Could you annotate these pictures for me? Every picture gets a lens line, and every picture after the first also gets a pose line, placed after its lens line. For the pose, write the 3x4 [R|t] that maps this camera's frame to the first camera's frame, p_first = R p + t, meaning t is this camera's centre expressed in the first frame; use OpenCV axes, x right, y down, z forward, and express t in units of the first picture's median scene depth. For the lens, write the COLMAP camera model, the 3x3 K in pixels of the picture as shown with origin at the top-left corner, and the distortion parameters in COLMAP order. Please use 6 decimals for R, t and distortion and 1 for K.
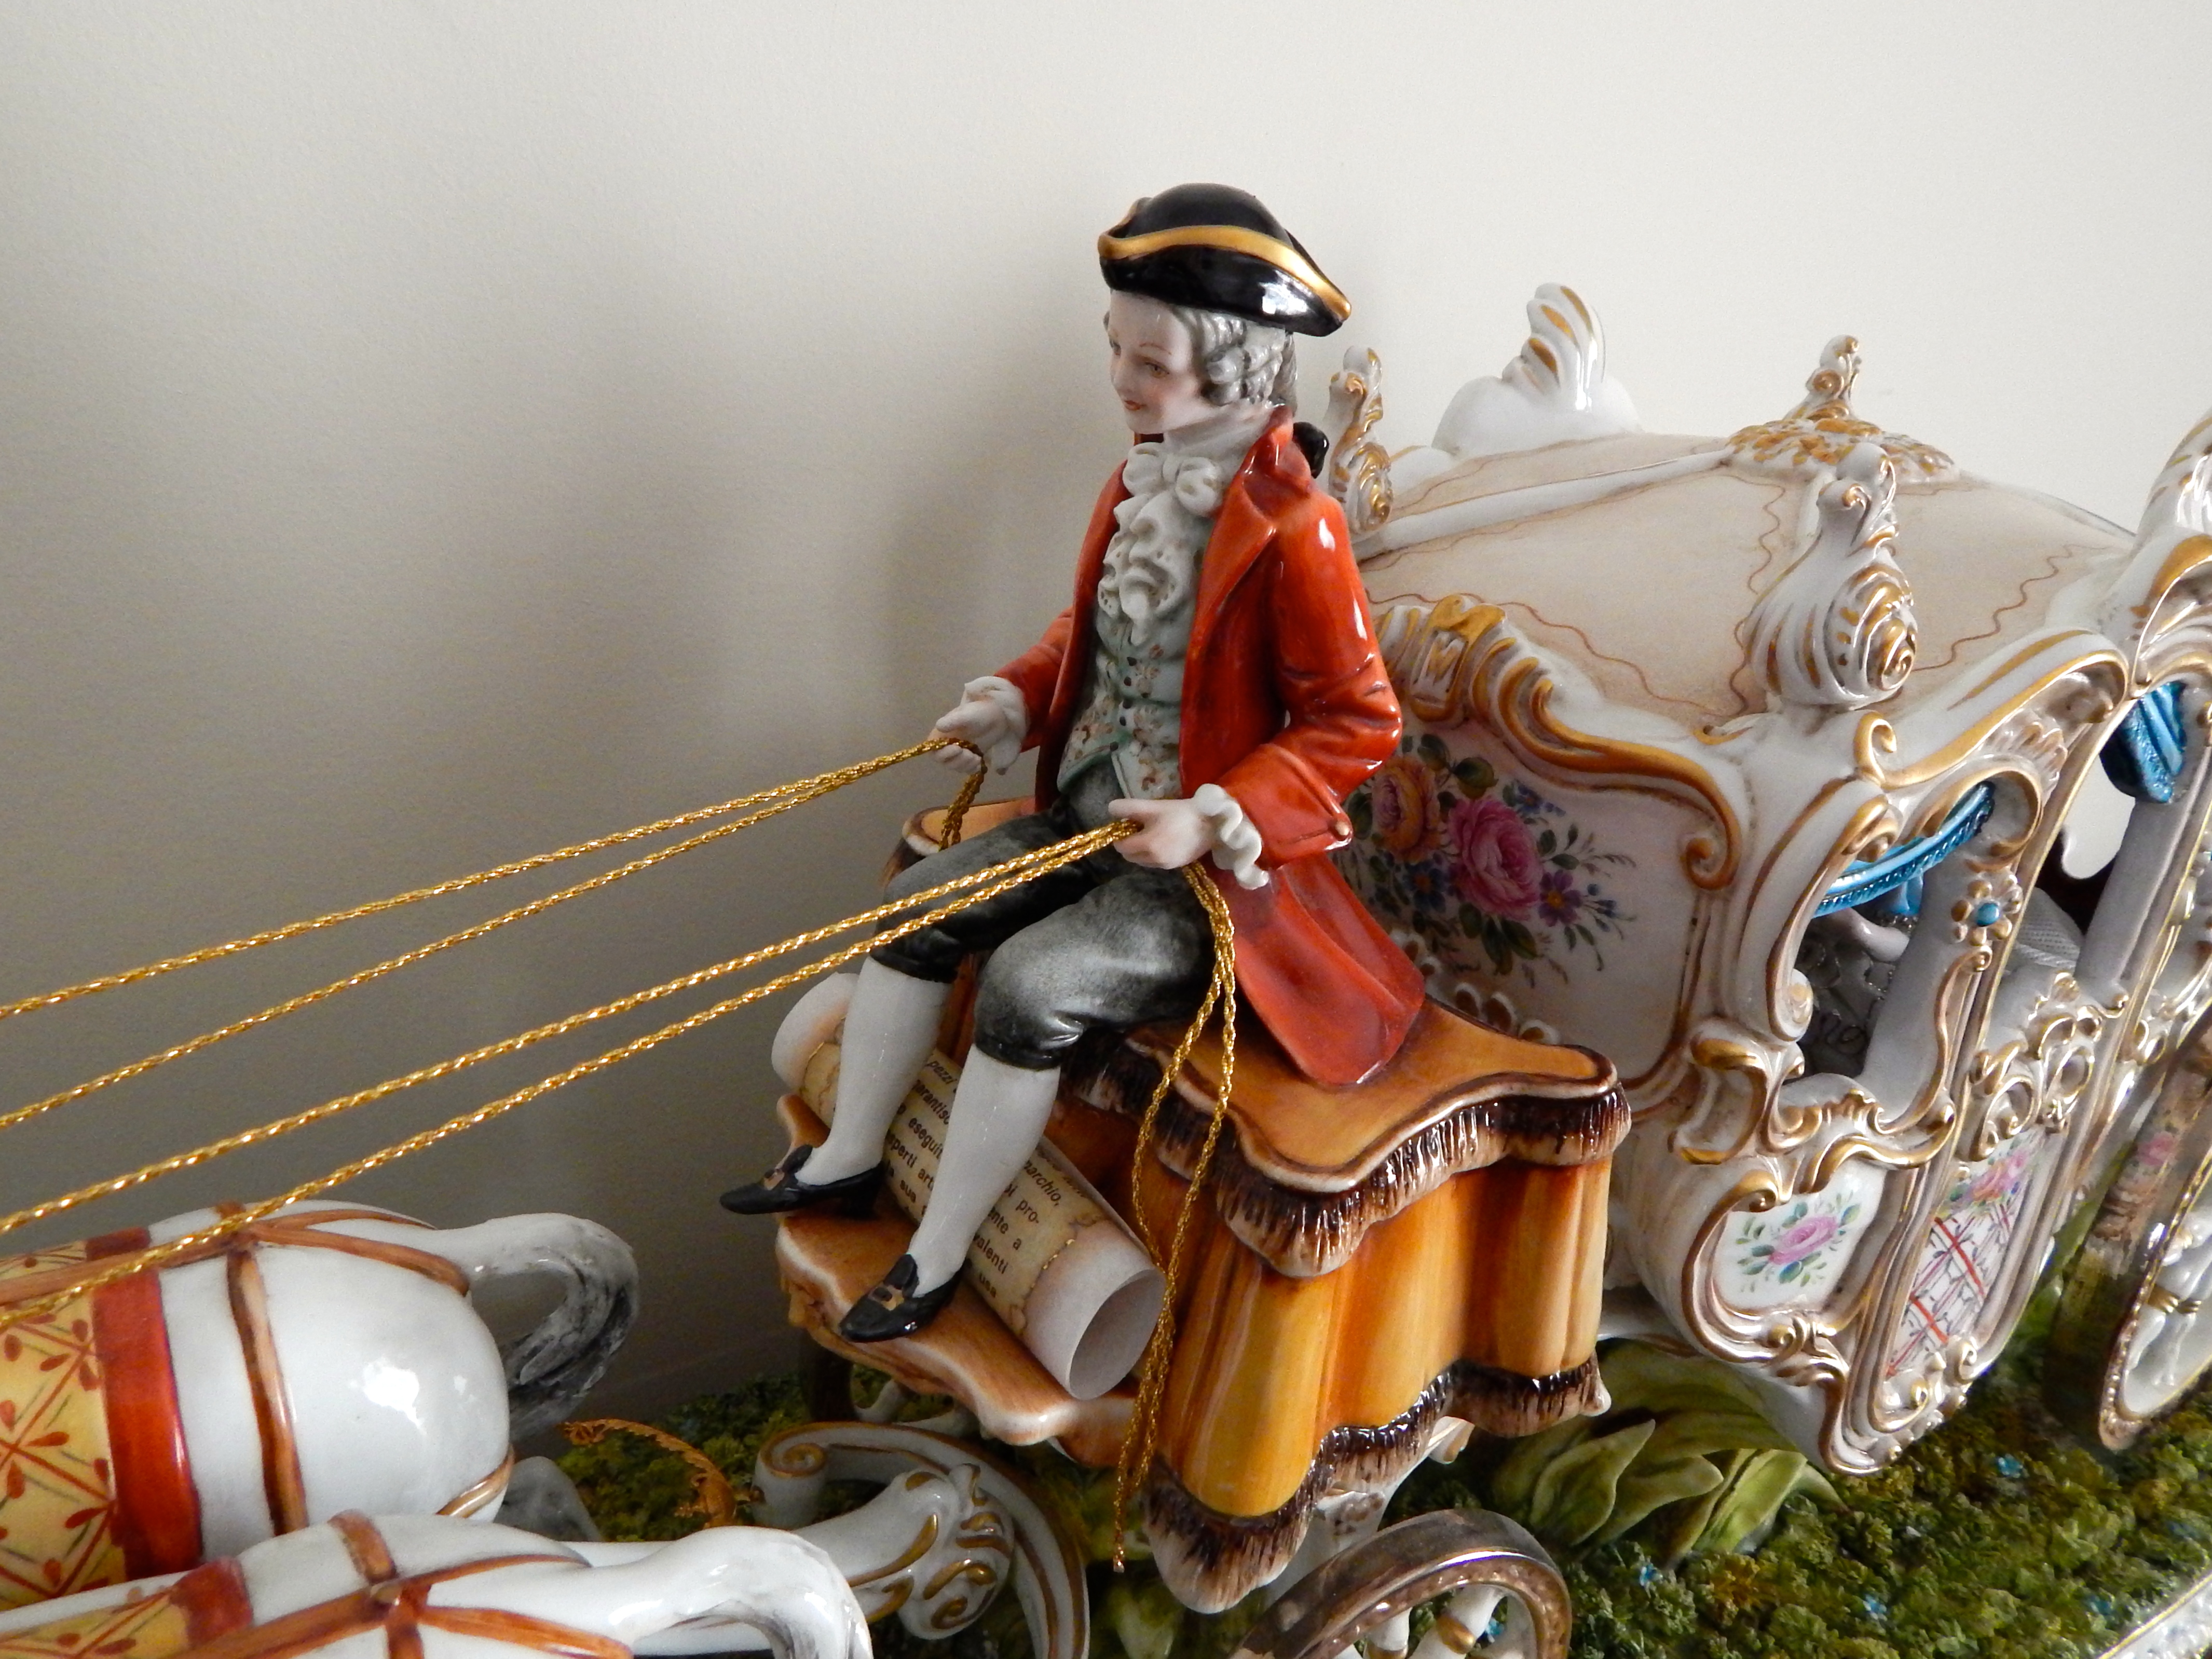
lens RADIAL K [[1605.6, 0, 1106.0], [0, 1605.6, 829.5], [0, 0, 1]] dist [0.020788, 0.001330]
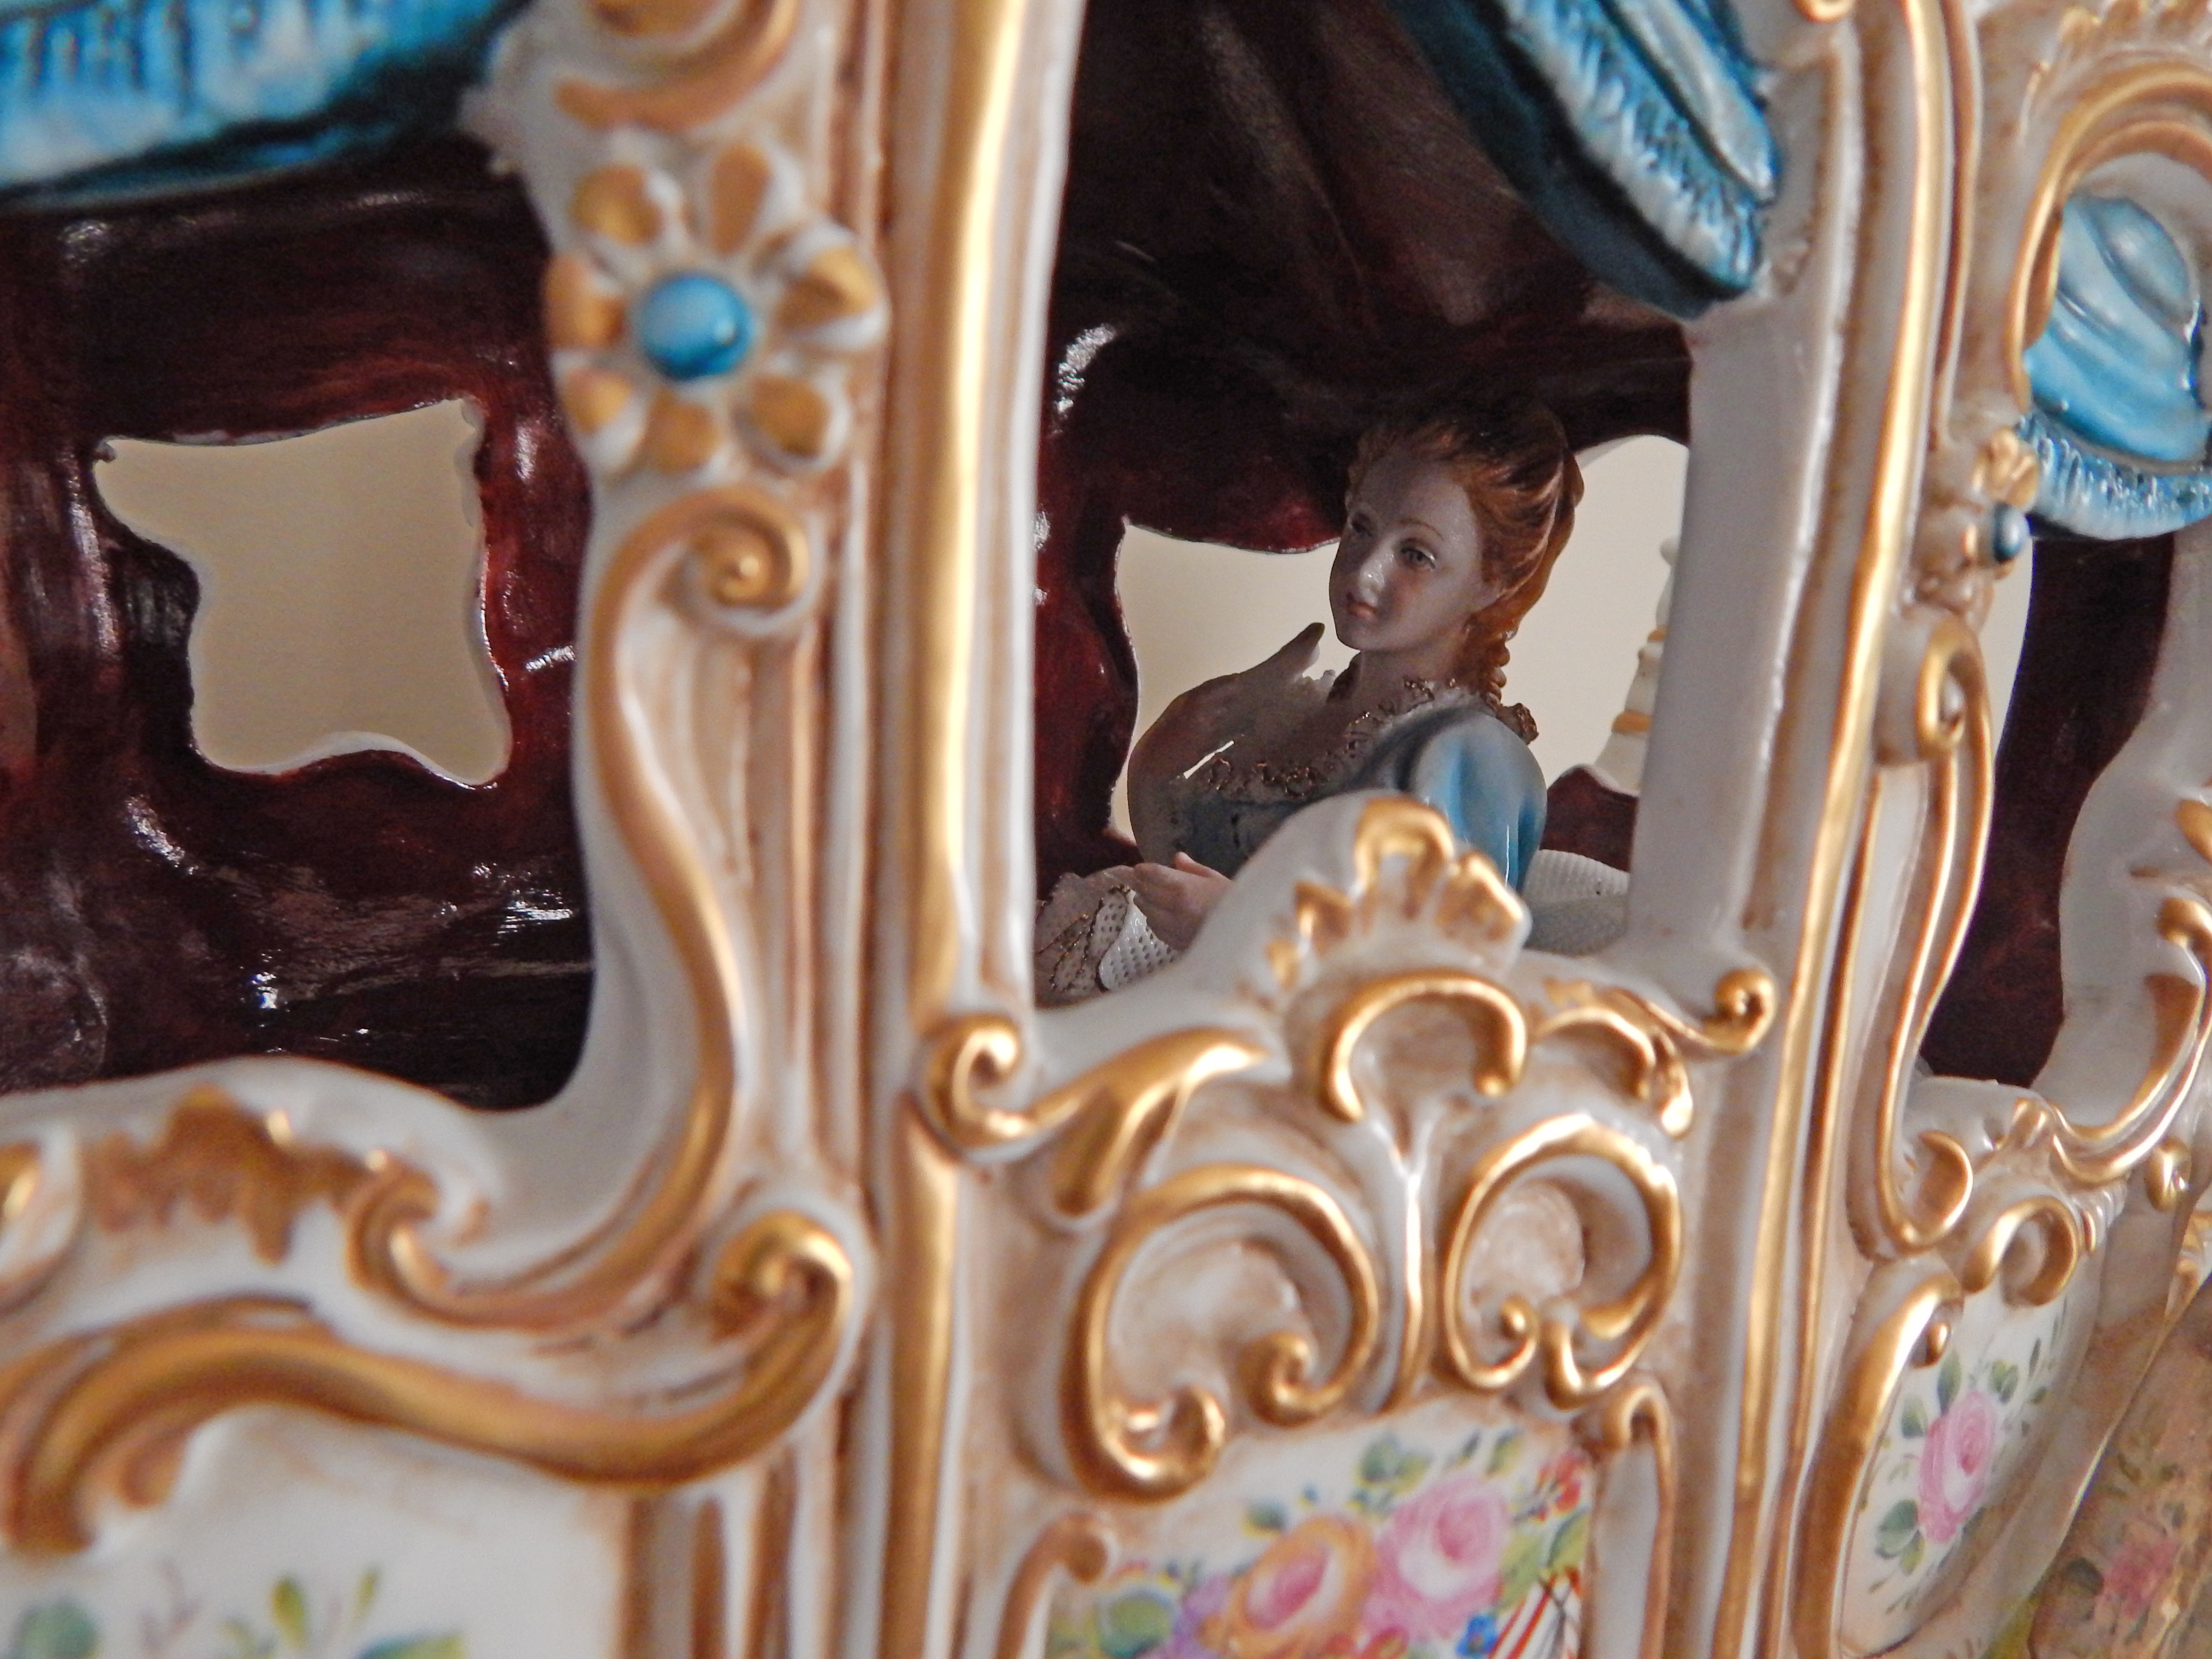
lens RADIAL K [[1571.8, 0, 1106.0], [0, 1571.8, 829.5], [0, 0, 1]] dist [0.008840, 0.000252]
pose [[0.990755, 0.005740, -0.135540, 0.707296], [-0.039020, 0.968941, -0.244193, 0.199957], [0.129929, 0.247225, 0.960208, 0.886569]]
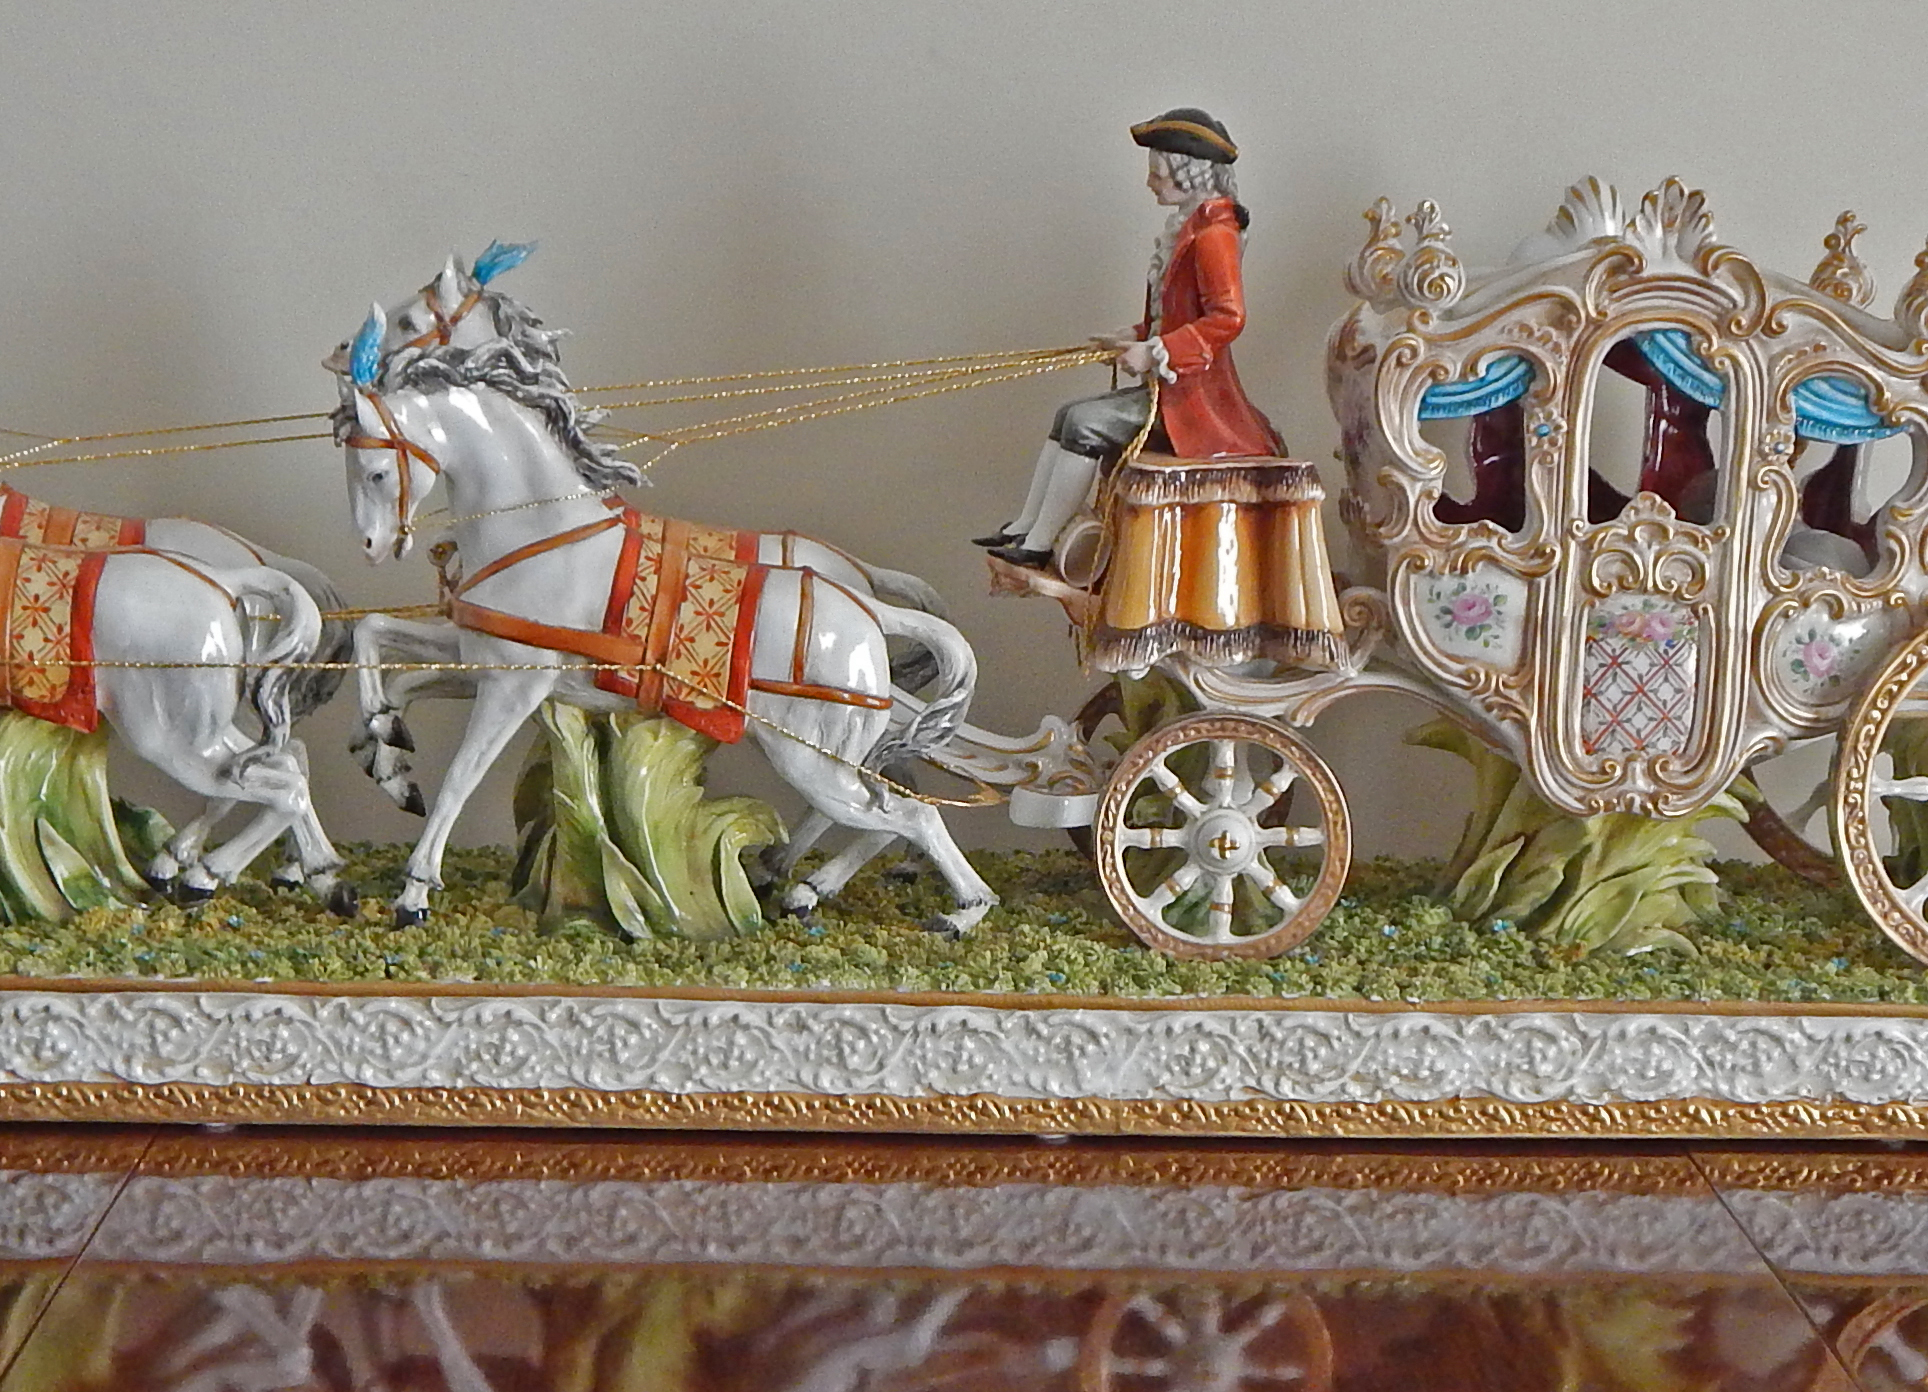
lens RADIAL K [[4256.9, 0, 966.2], [0, 4256.9, 846.0], [0, 0, 1]] dist [-0.010000, -0.051950]
pose [[0.853412, 0.041964, -0.519545, 3.004427], [-0.180340, 0.958966, -0.218772, 2.040220], [0.489046, 0.280397, 0.825961, -3.982117]]
